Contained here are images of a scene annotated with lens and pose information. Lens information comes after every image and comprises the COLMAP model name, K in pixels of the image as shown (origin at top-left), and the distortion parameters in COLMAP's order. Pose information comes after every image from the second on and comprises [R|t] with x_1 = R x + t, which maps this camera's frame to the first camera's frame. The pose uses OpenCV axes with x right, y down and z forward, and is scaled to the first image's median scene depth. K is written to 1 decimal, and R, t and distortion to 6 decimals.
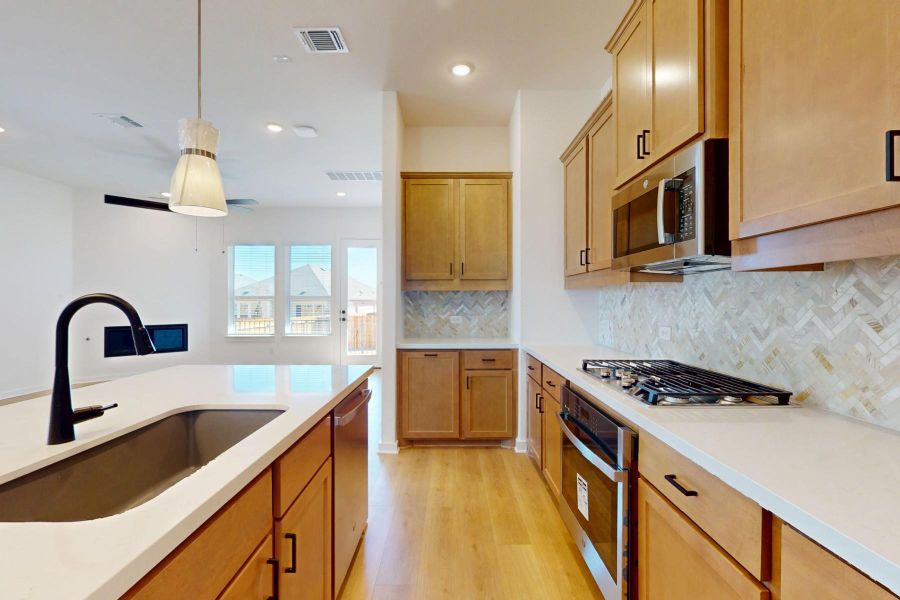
lens RADIAL K [[391.1, 0, 450.2], [0, 391.1, 300.7], [0, 0, 1]] dist [0.001291, -0.000353]
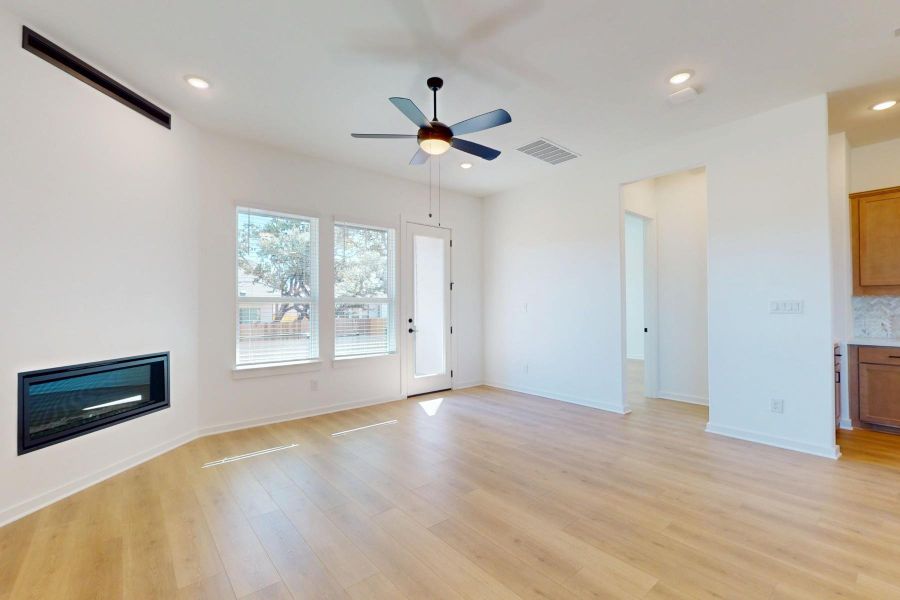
lens RADIAL K [[391.1, 0, 451.5], [0, 391.1, 298.9], [0, 0, 1]] dist [0.001291, -0.000353]
pose [[0.765106, 0.013062, 0.643772, -1.544605], [0.000408, 0.999784, -0.020771, 0.007159], [-0.643905, 0.016155, 0.764935, 0.849003]]
